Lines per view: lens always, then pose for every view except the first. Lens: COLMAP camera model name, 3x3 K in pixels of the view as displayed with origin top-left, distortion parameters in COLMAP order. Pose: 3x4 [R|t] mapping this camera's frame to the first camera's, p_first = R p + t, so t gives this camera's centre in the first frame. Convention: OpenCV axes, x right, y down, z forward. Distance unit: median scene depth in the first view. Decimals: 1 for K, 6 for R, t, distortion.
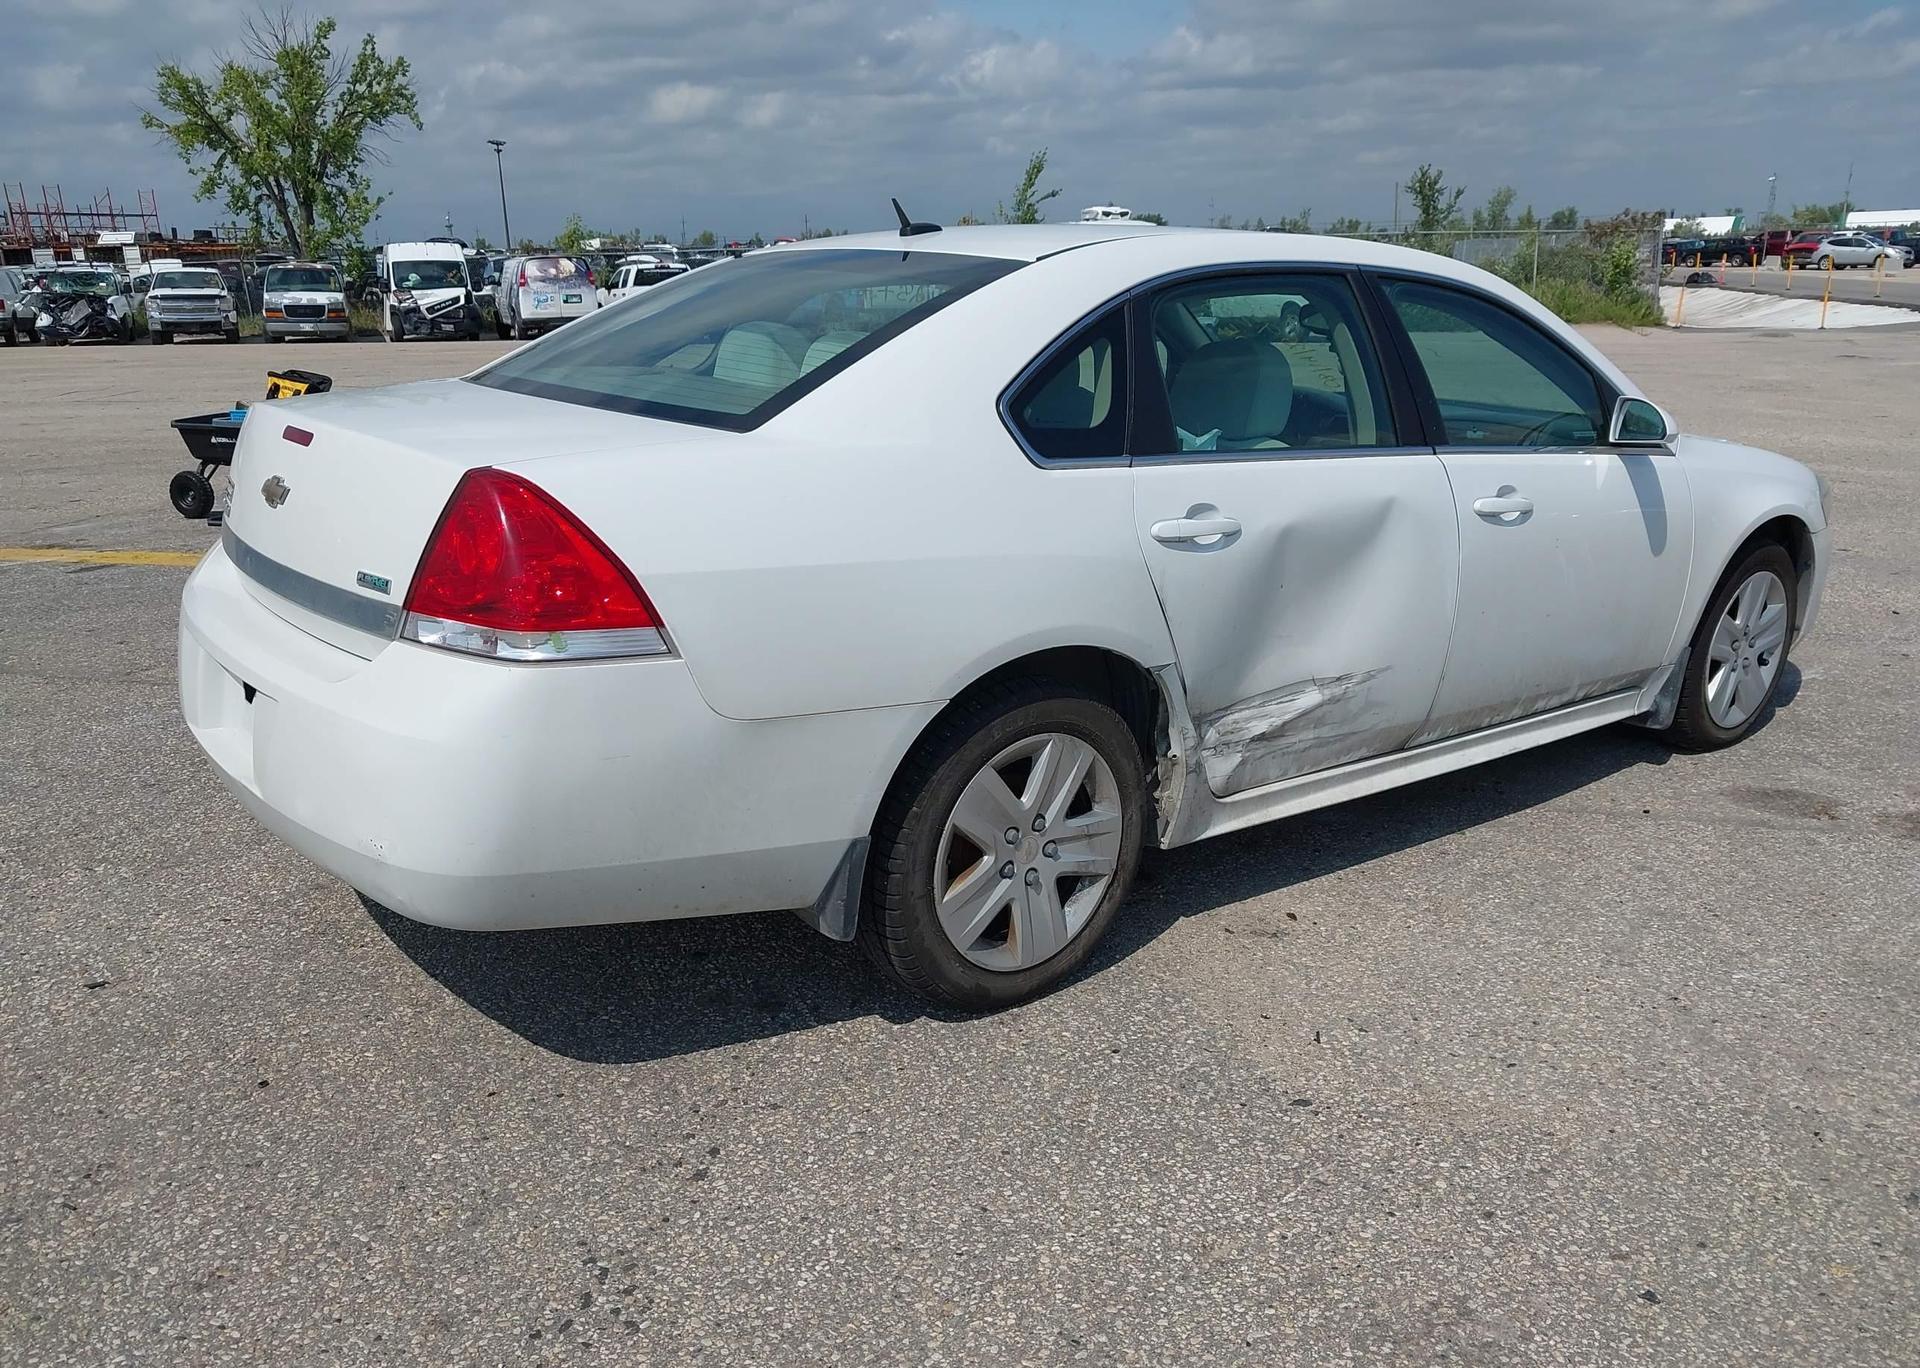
lens RADIAL K [[1544.7, 0, 957.0], [0, 1544.7, 698.8], [0, 0, 1]] dist [0.014720, -0.017803]
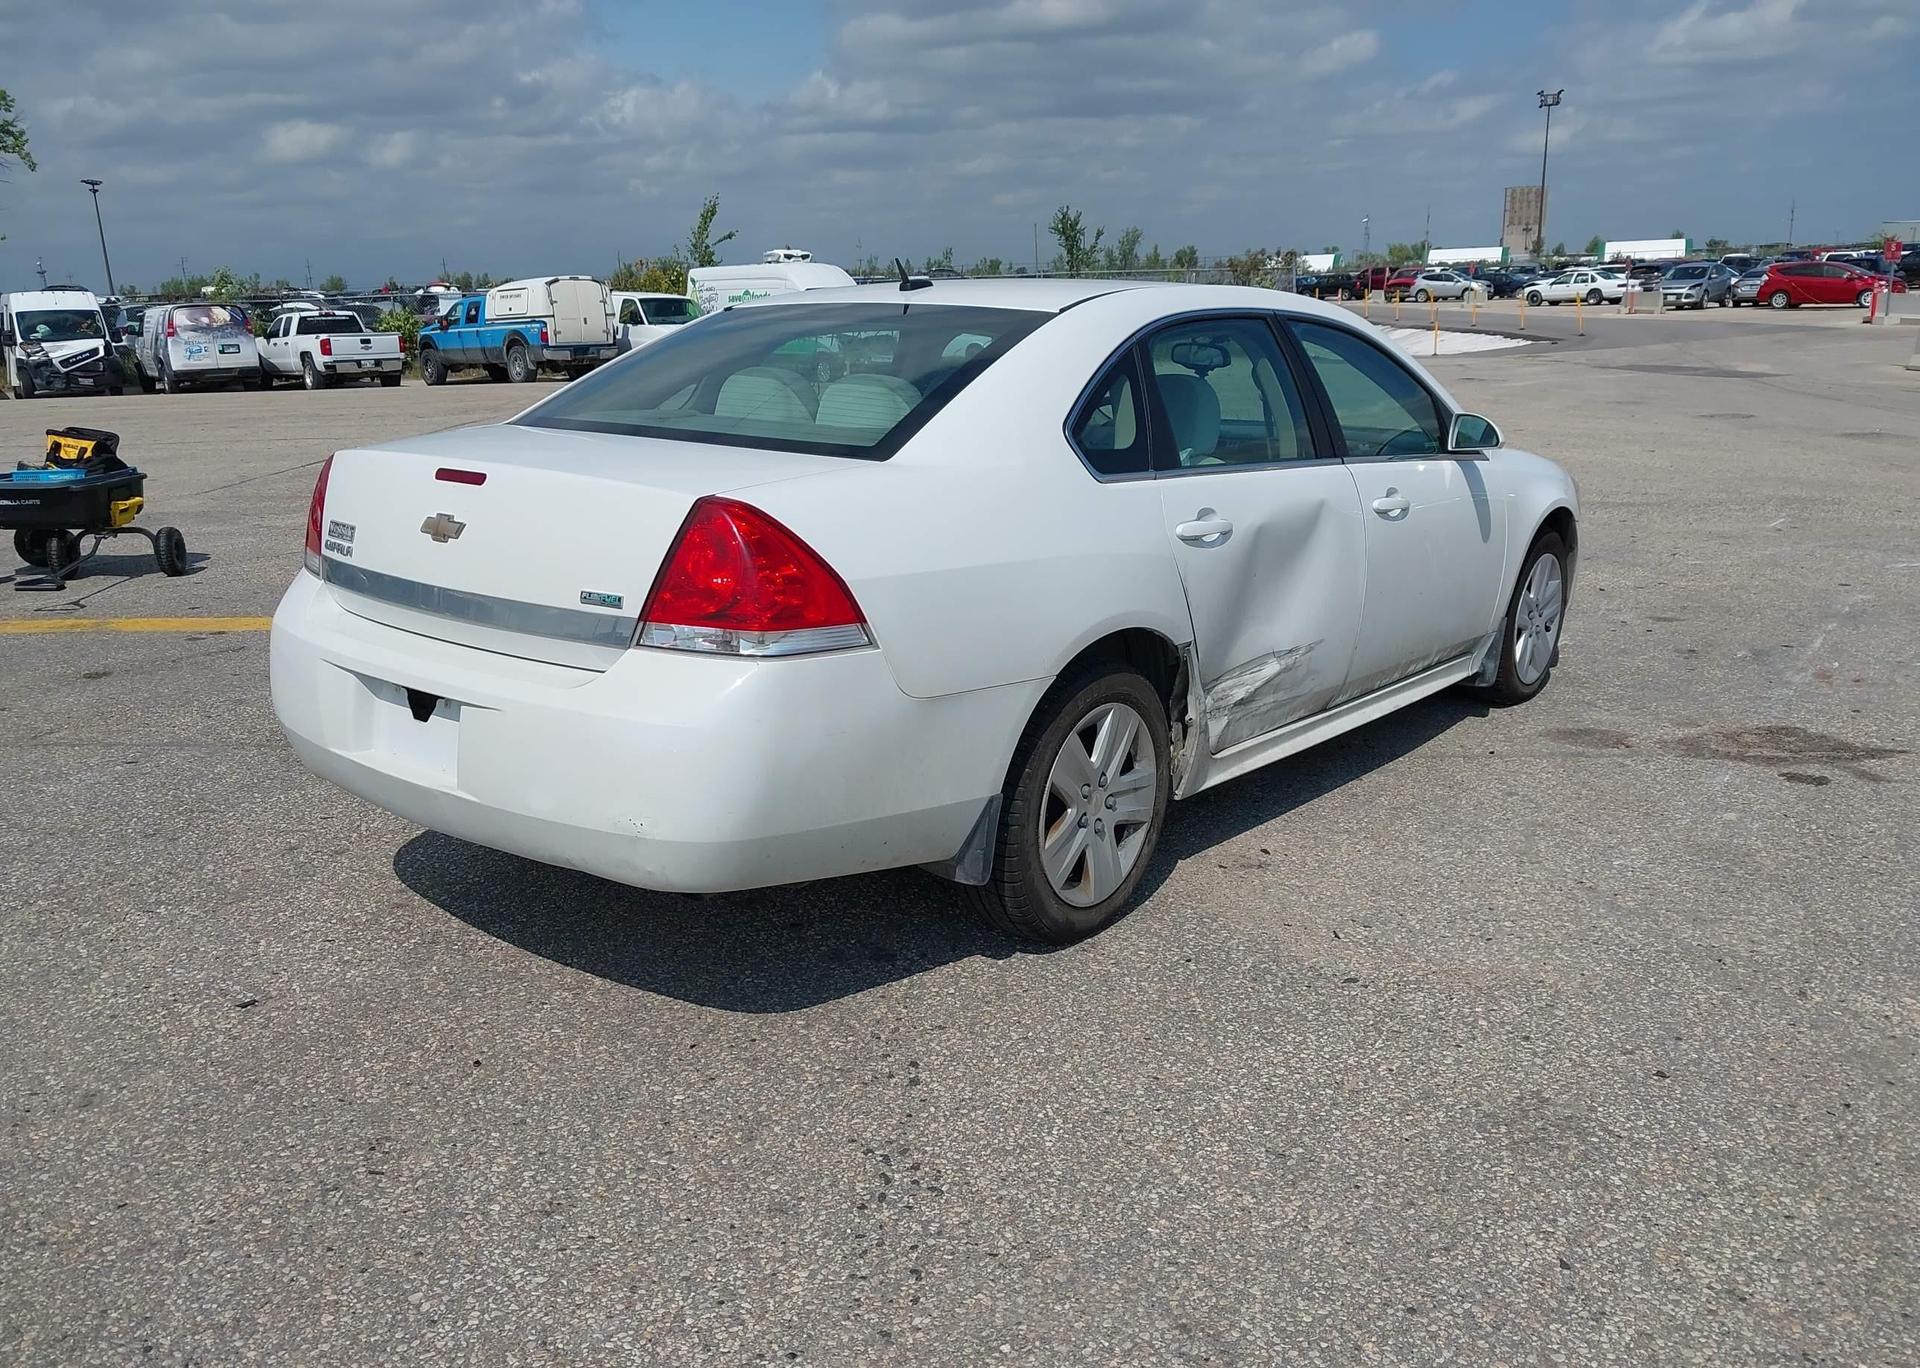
lens RADIAL K [[1544.7, 0, 957.3], [0, 1544.7, 697.5], [0, 0, 1]] dist [0.014720, -0.017803]
pose [[0.975863, -0.065410, 0.208356, -0.240450], [0.070568, 0.997355, -0.017410, 0.023871], [-0.206666, 0.031693, 0.977898, -0.116542]]
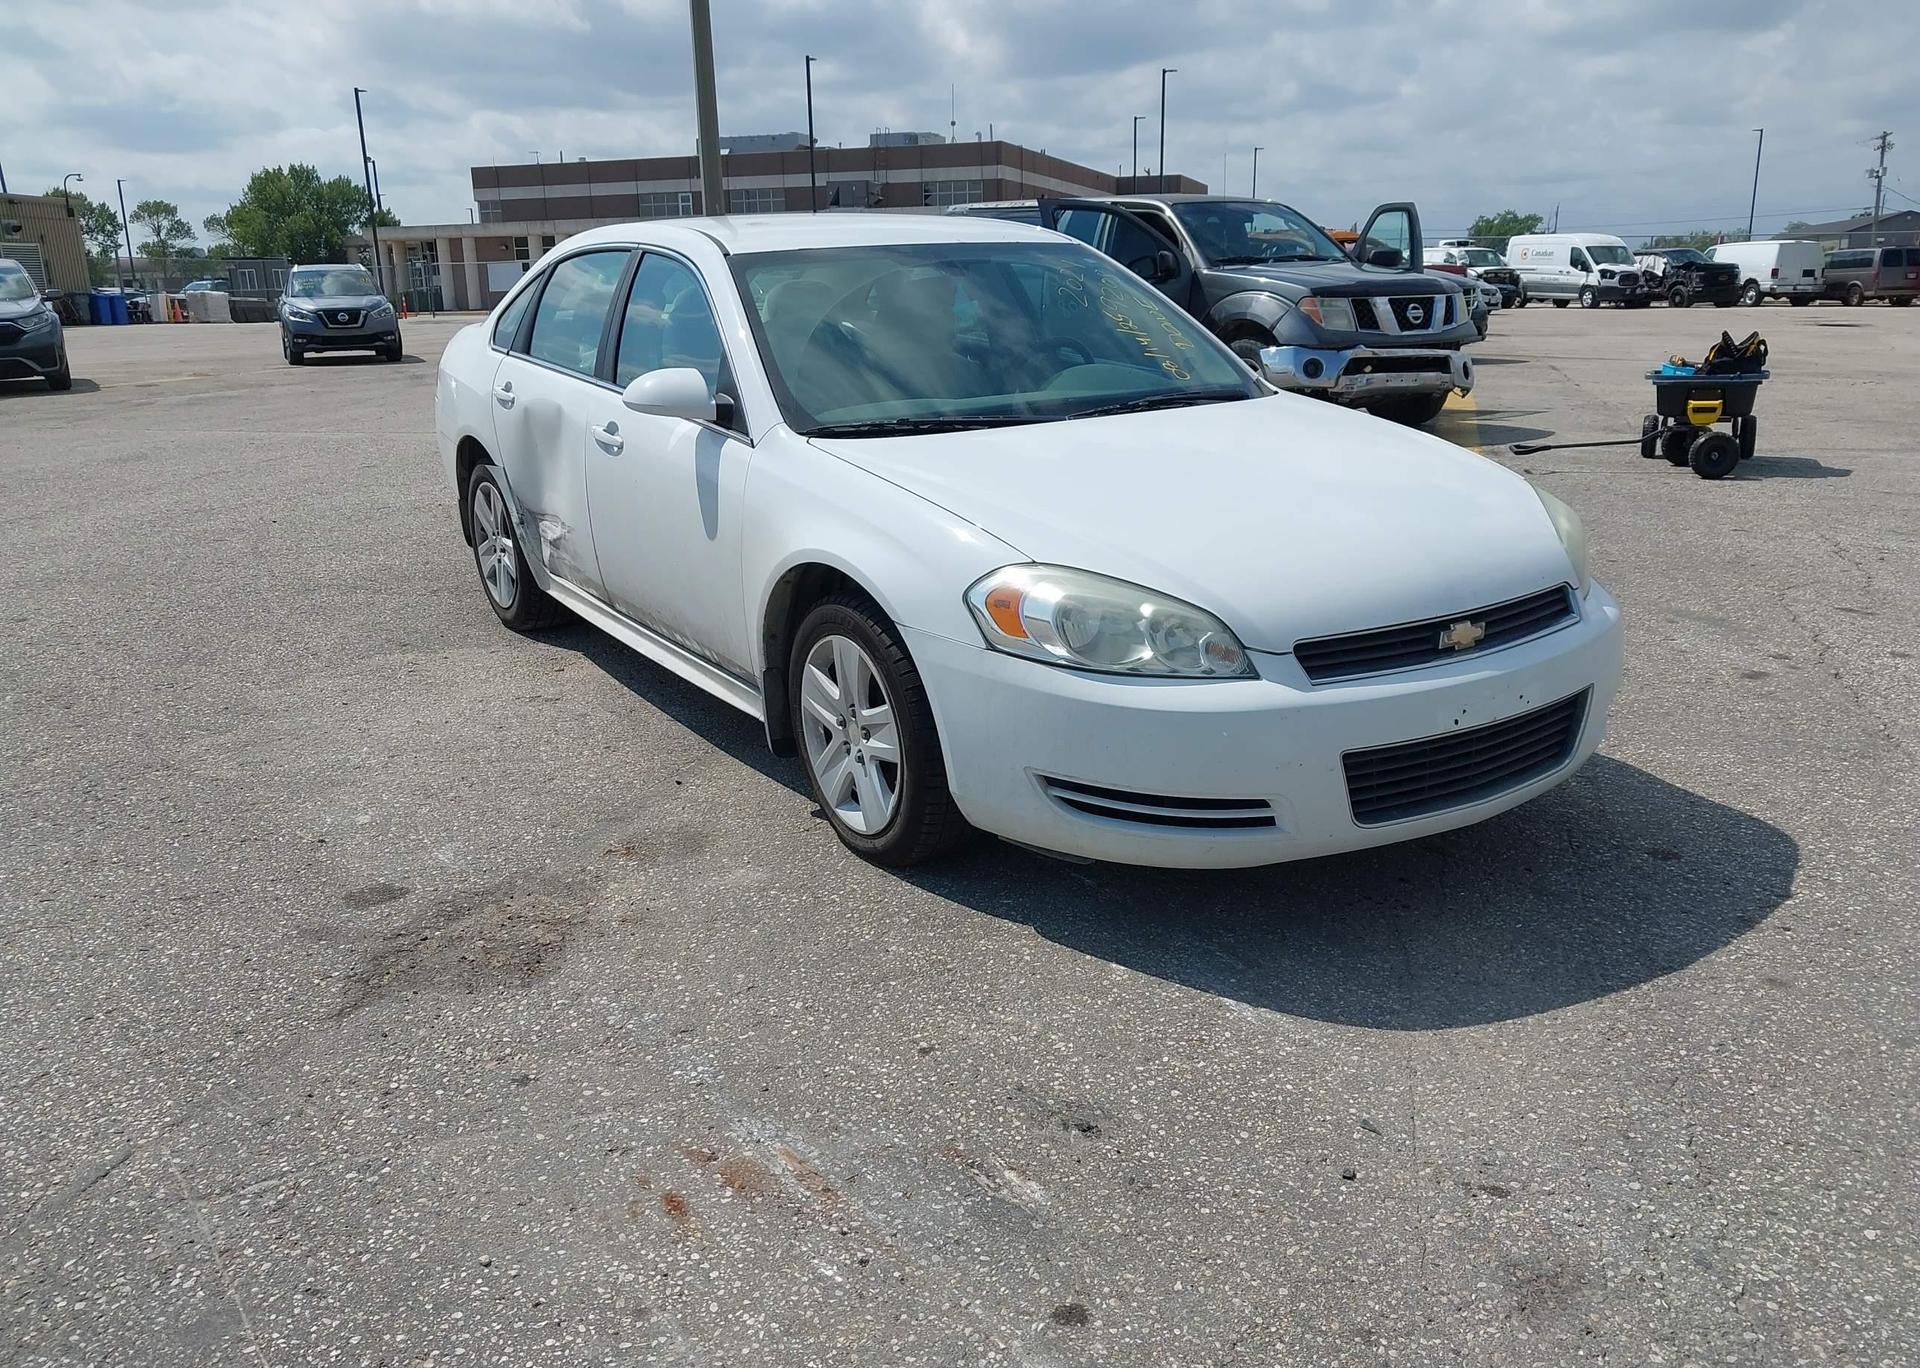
lens RADIAL K [[1544.7, 0, 951.1], [0, 1544.7, 682.5], [0, 0, 1]] dist [0.014720, -0.017803]
pose [[-0.096115, 0.269943, -0.958067, 1.553981], [-0.253302, 0.924202, 0.285813, -0.362927], [0.962601, 0.270151, -0.020453, 1.319269]]
